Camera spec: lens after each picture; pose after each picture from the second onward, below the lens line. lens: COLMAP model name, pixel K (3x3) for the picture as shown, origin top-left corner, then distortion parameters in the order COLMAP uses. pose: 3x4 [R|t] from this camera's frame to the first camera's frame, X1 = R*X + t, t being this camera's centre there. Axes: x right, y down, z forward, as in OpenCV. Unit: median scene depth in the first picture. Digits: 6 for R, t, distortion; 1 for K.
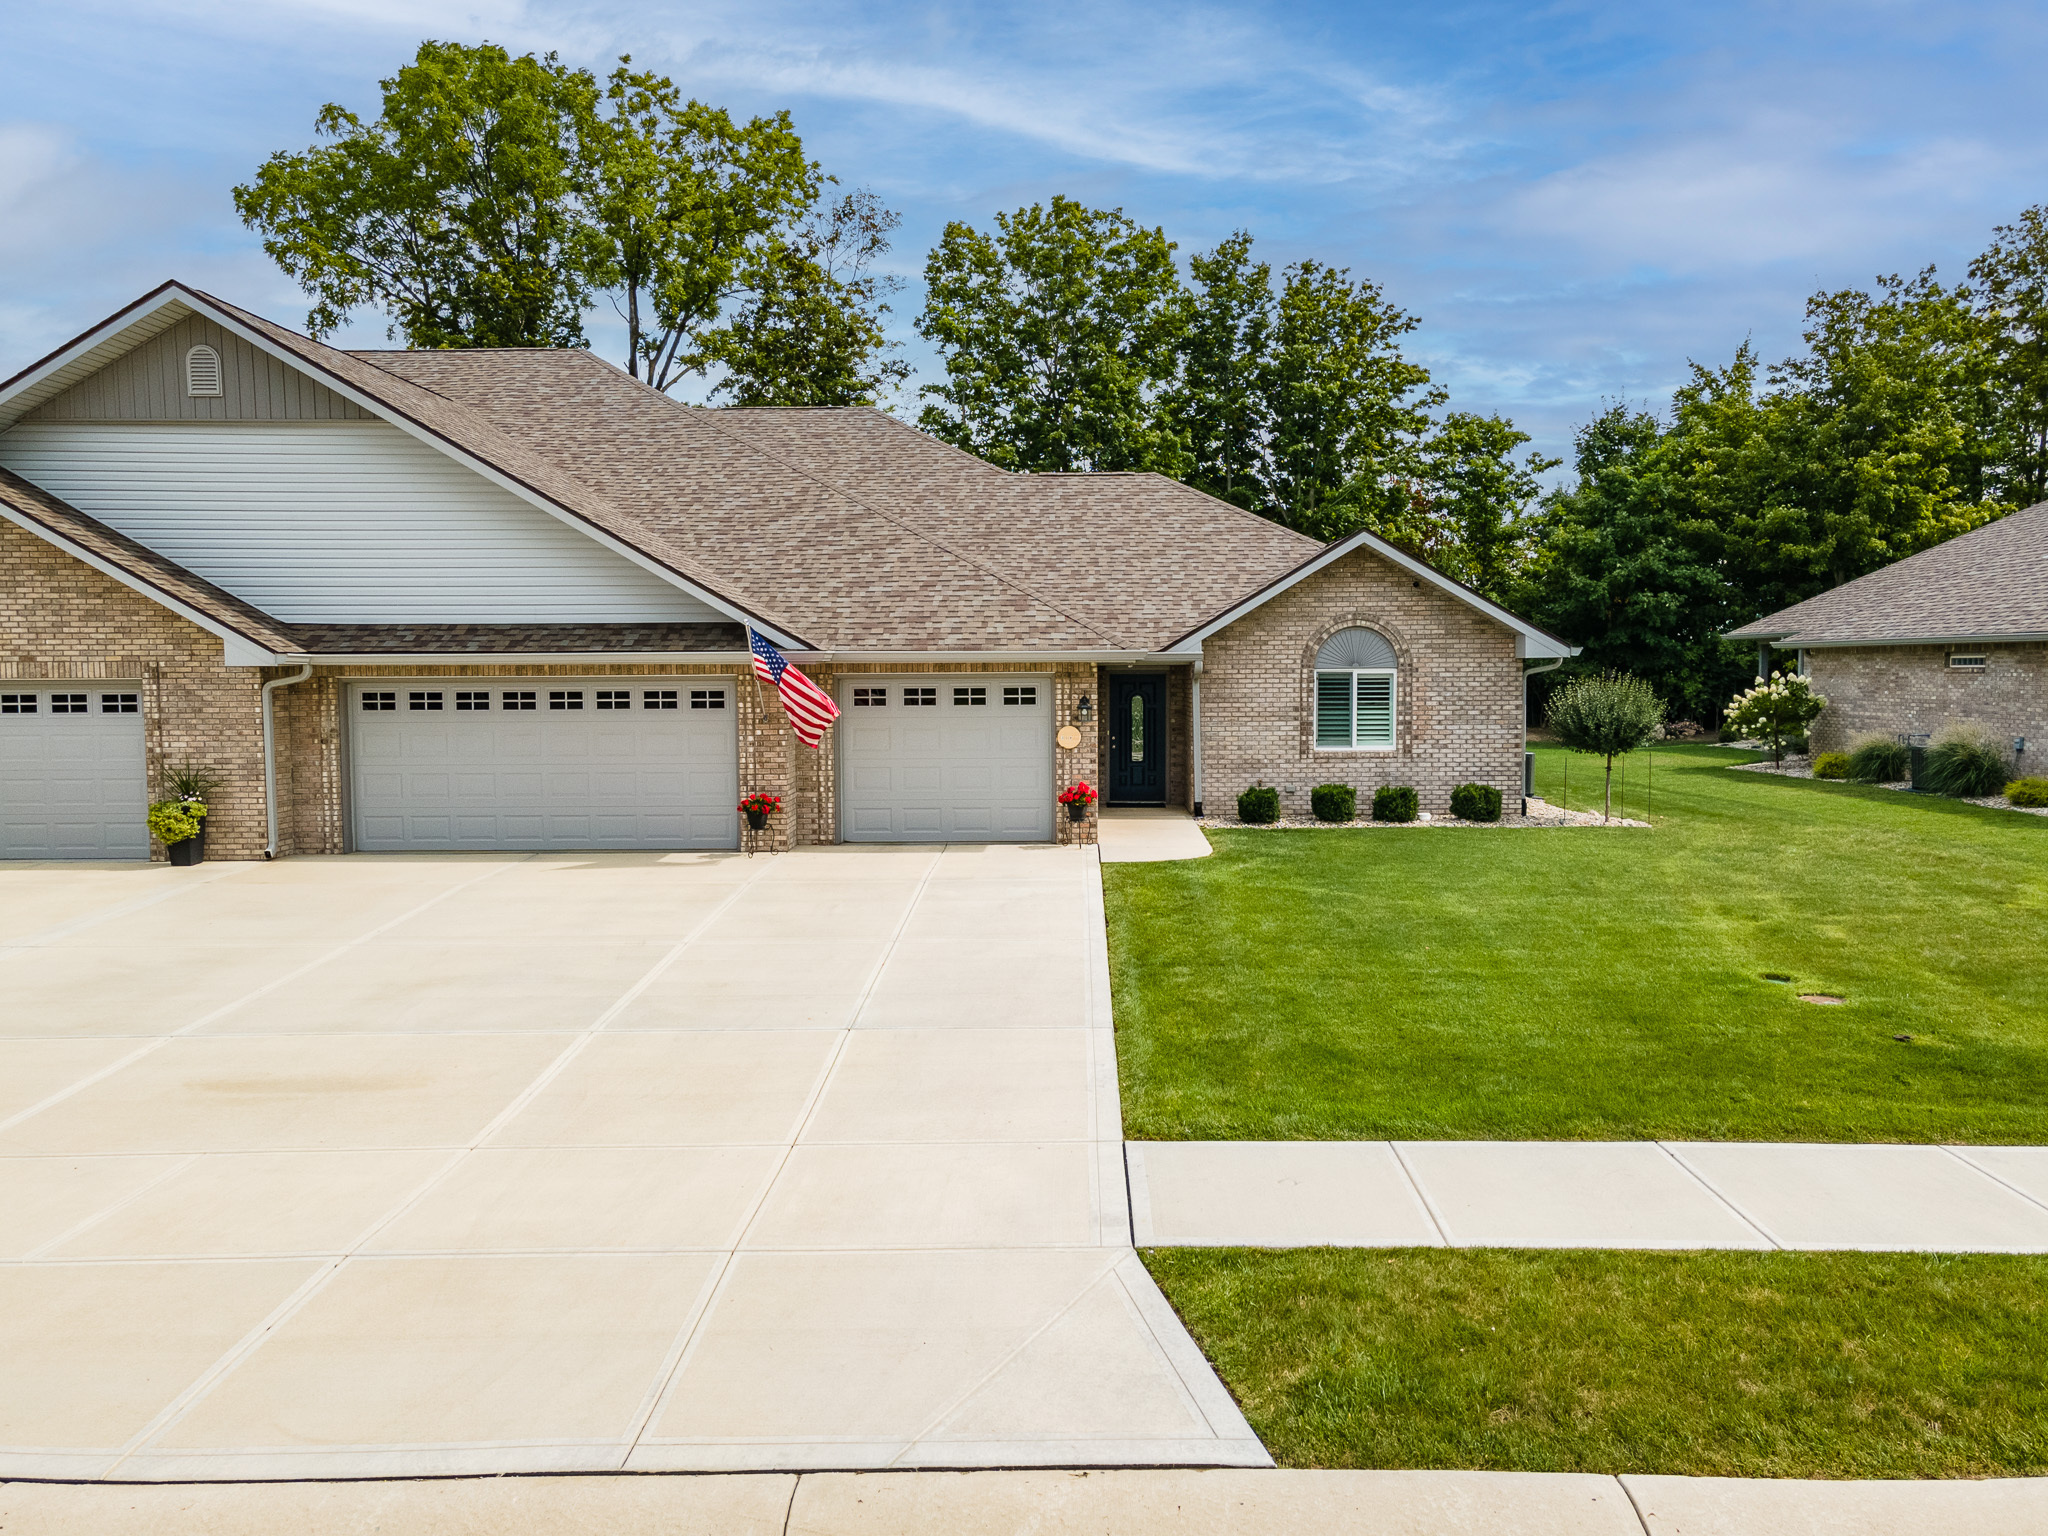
lens RADIAL K [[1493.8, 0, 1026.9], [0, 1493.8, 757.7], [0, 0, 1]] dist [0.040692, 0.024137]
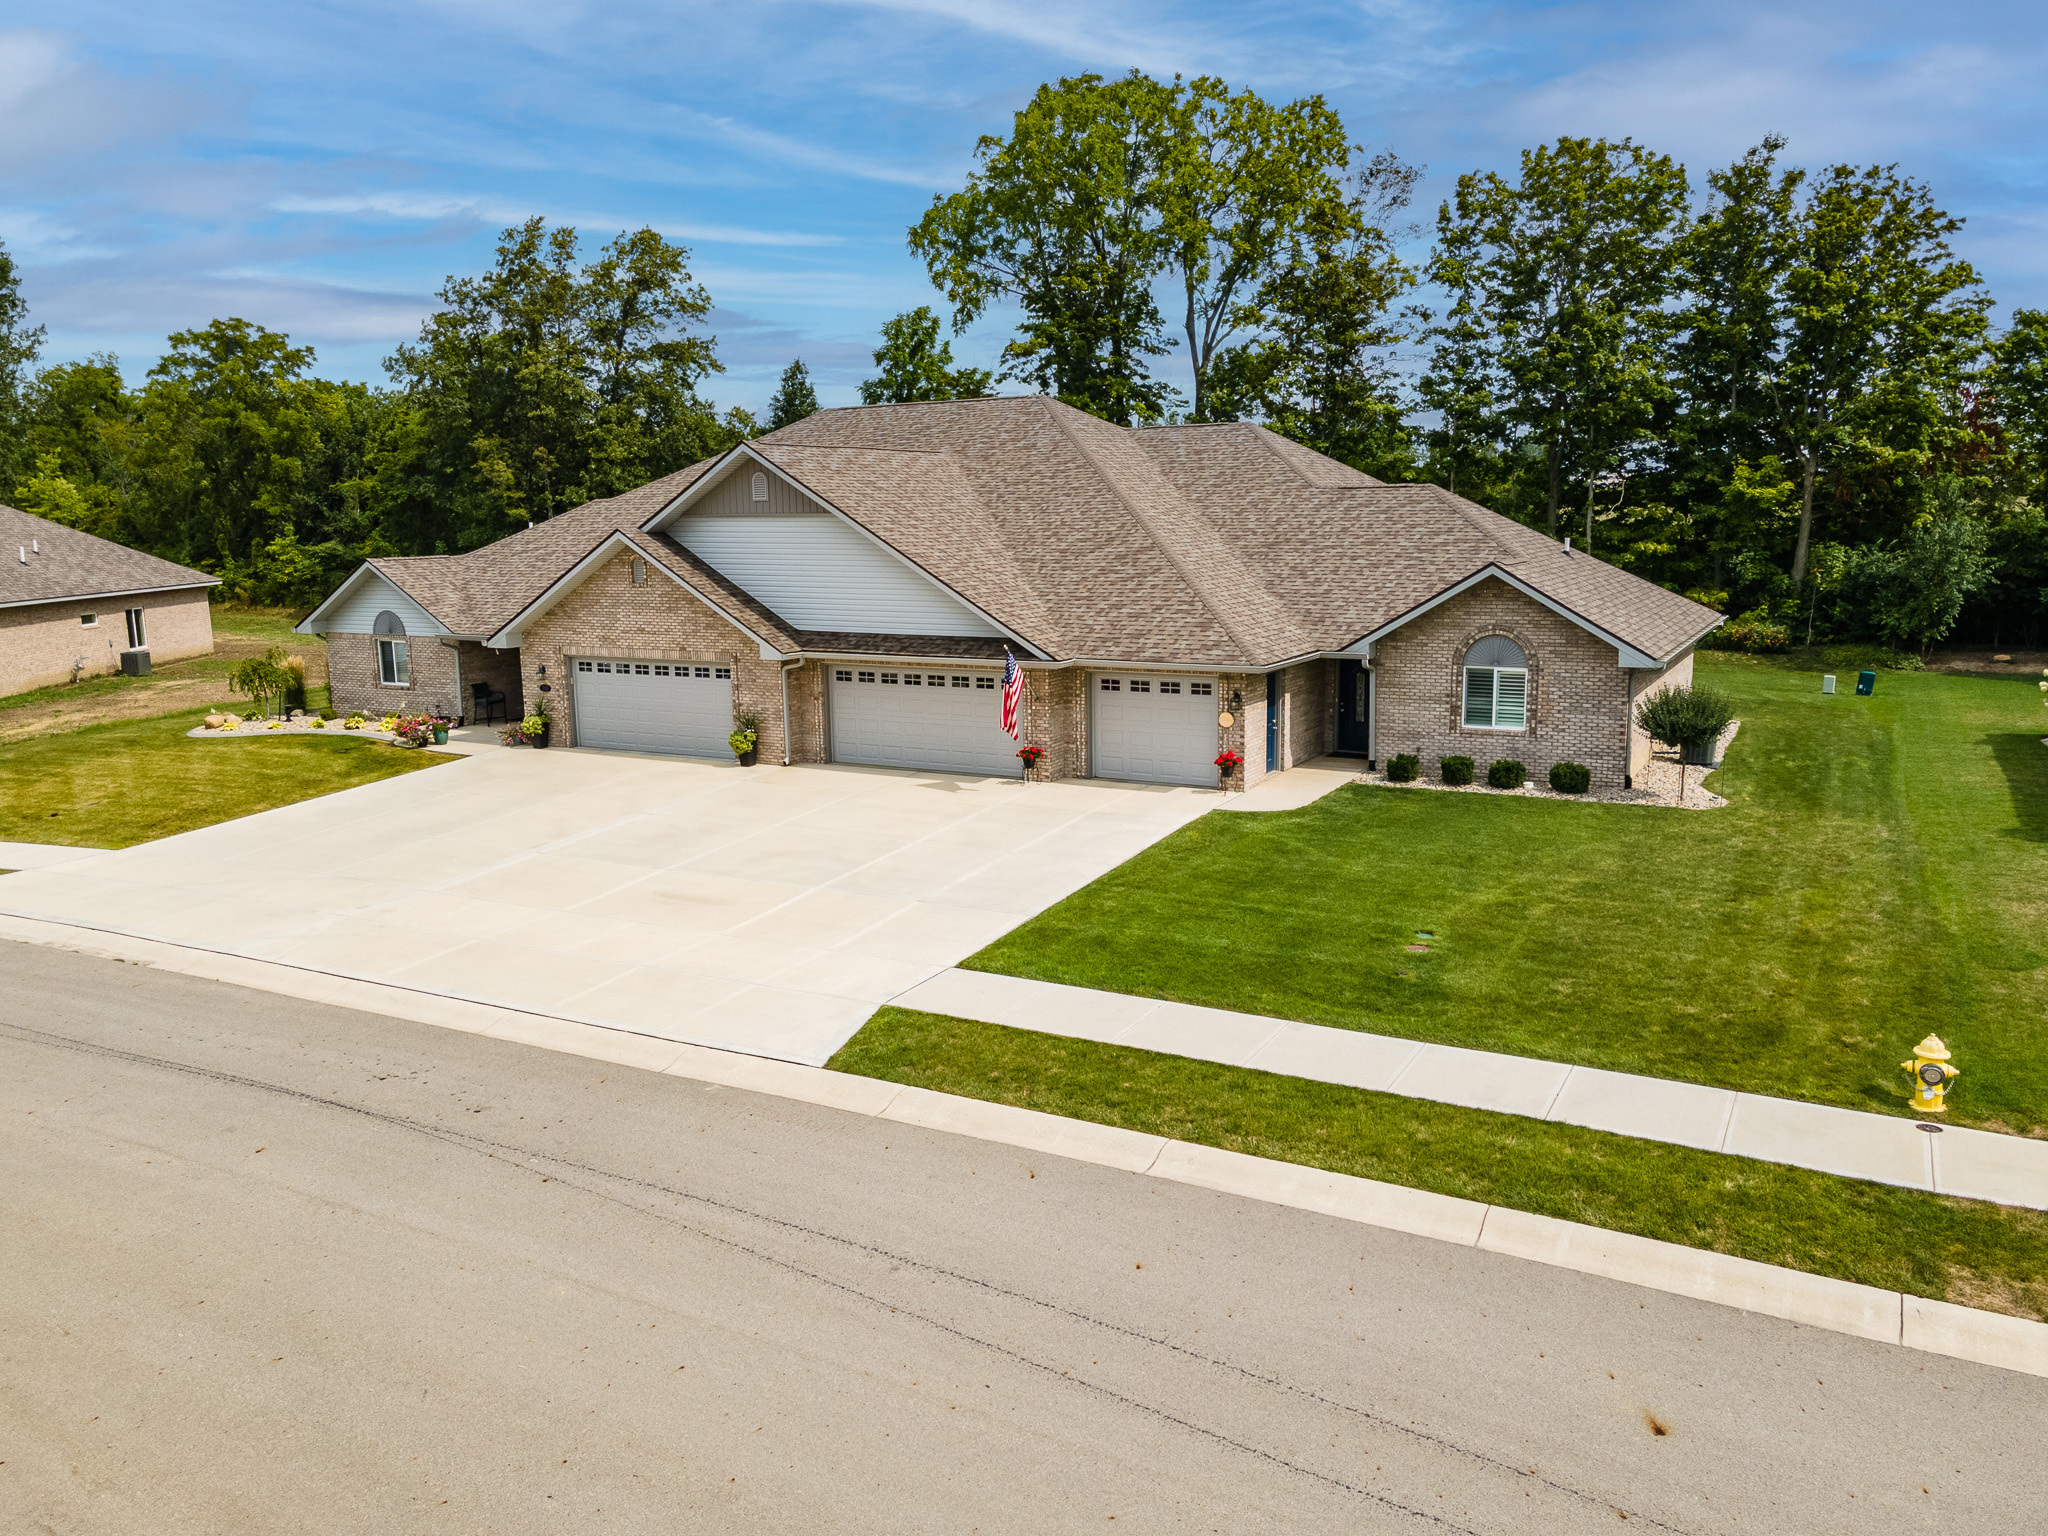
lens RADIAL K [[1493.8, 0, 1028.6], [0, 1493.8, 756.8], [0, 0, 1]] dist [0.040692, 0.024137]
pose [[0.883872, 0.068881, -0.462629, 0.472943], [-0.017582, 0.993291, 0.114301, -0.124632], [0.467398, -0.092894, 0.879153, -0.346744]]
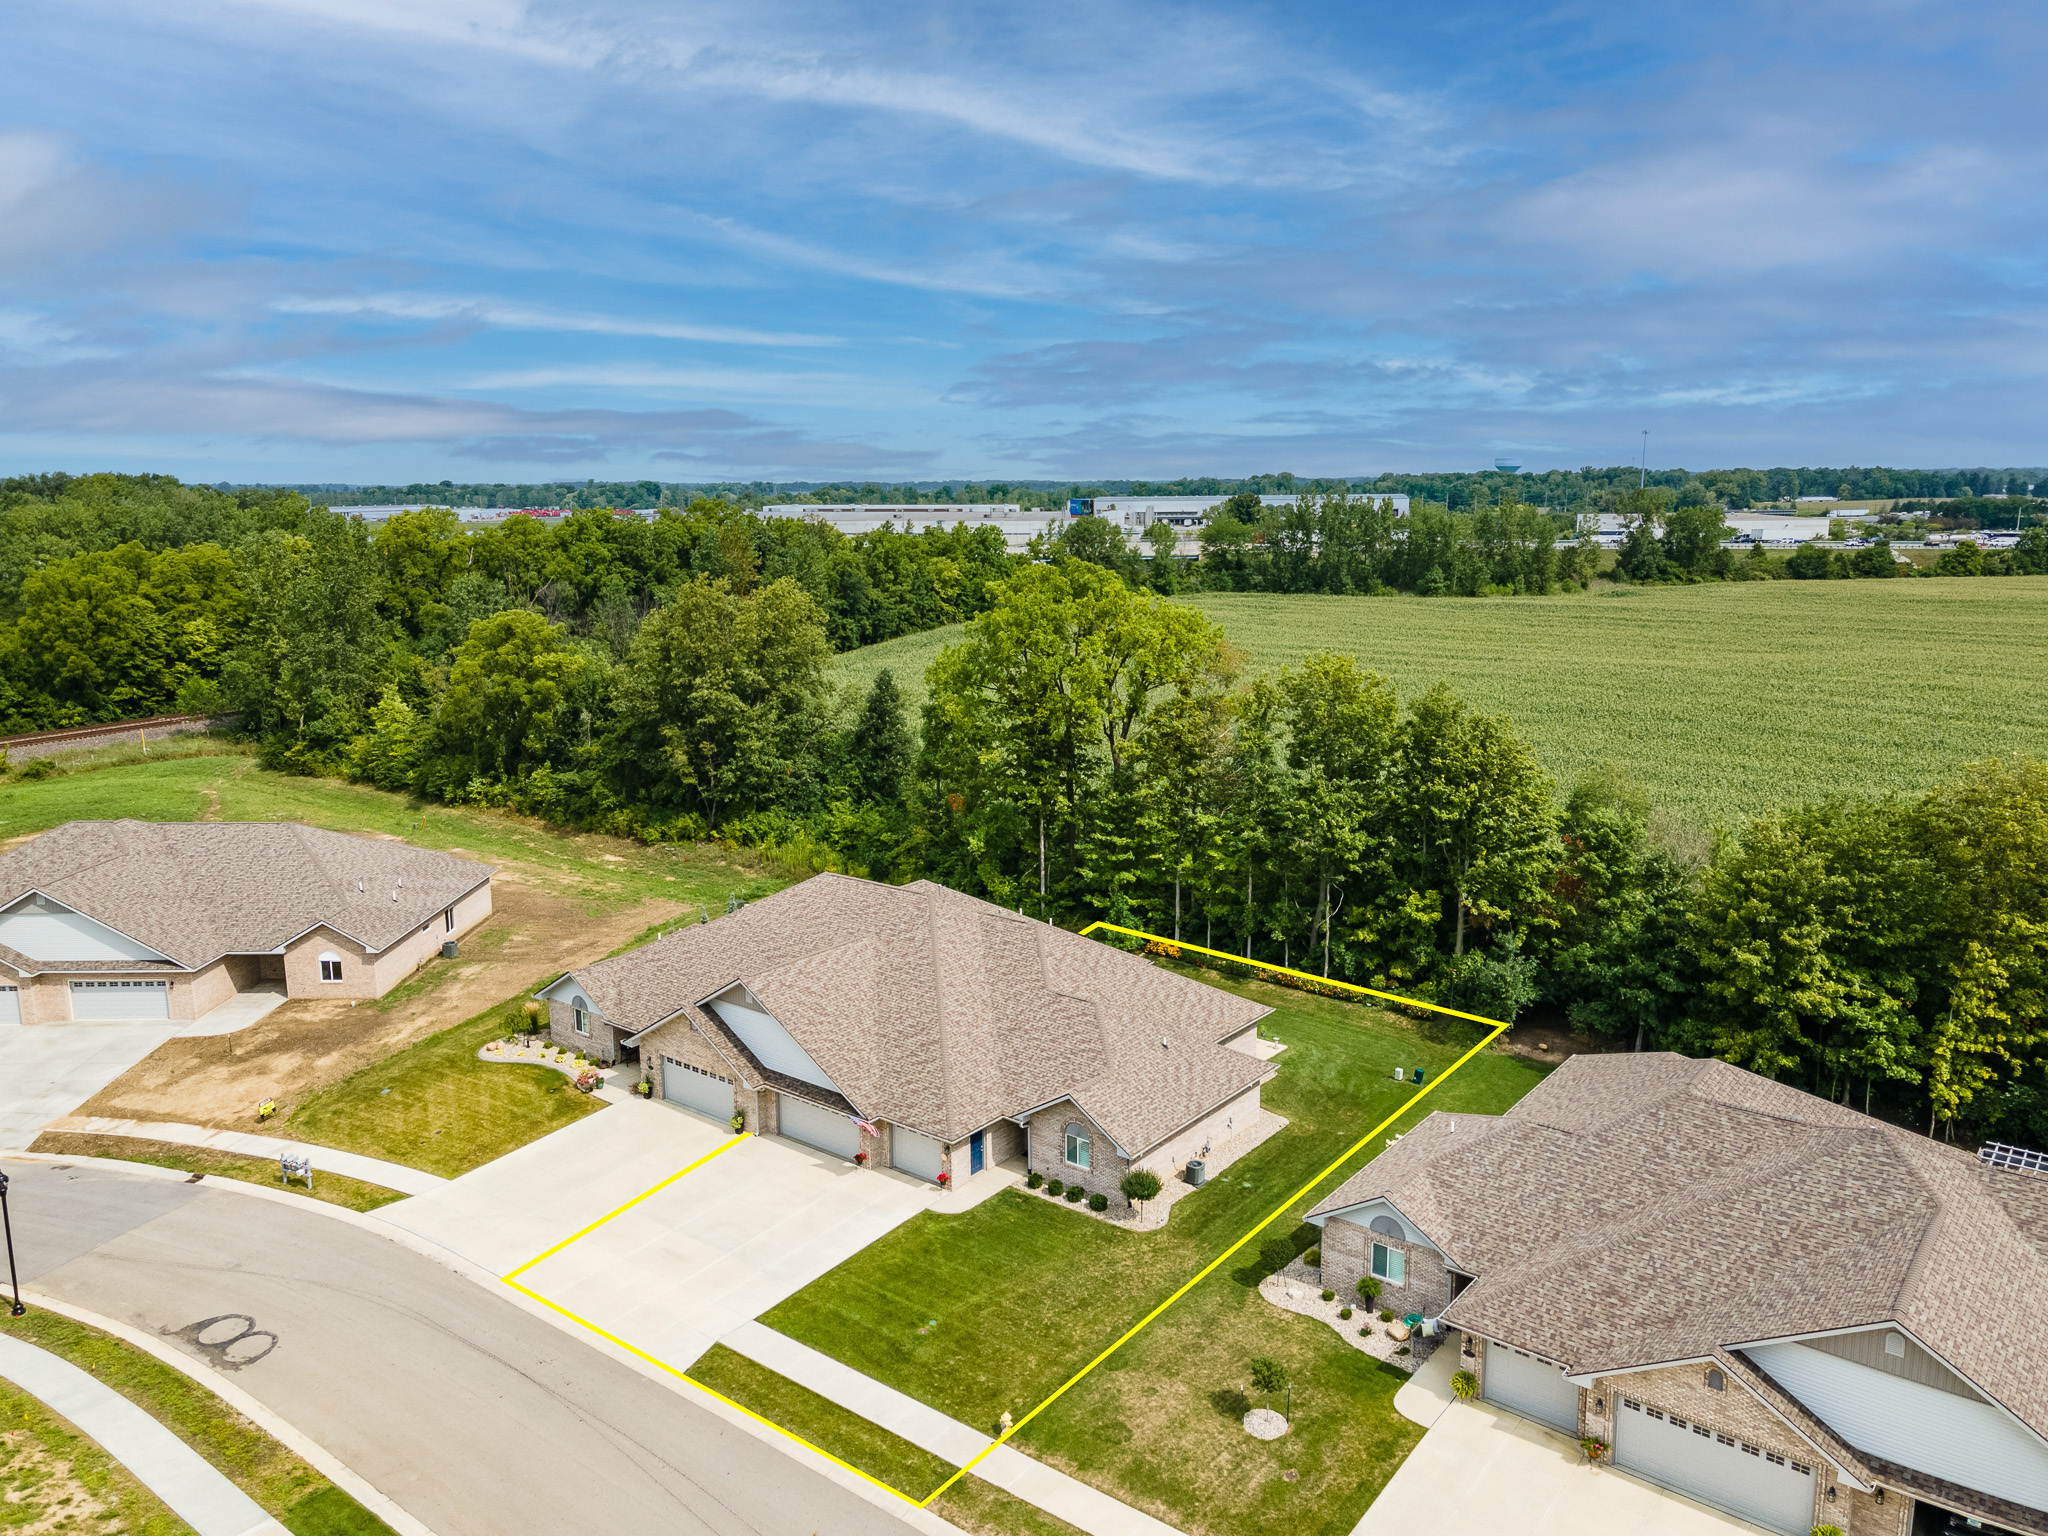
lens RADIAL K [[1493.8, 0, 1029.1], [0, 1493.8, 772.7], [0, 0, 1]] dist [0.040692, 0.024137]
pose [[0.803252, 0.115793, -0.584276, 1.645666], [-0.034823, 0.988373, 0.148004, -1.101405], [0.594621, -0.098538, 0.797945, -1.124783]]
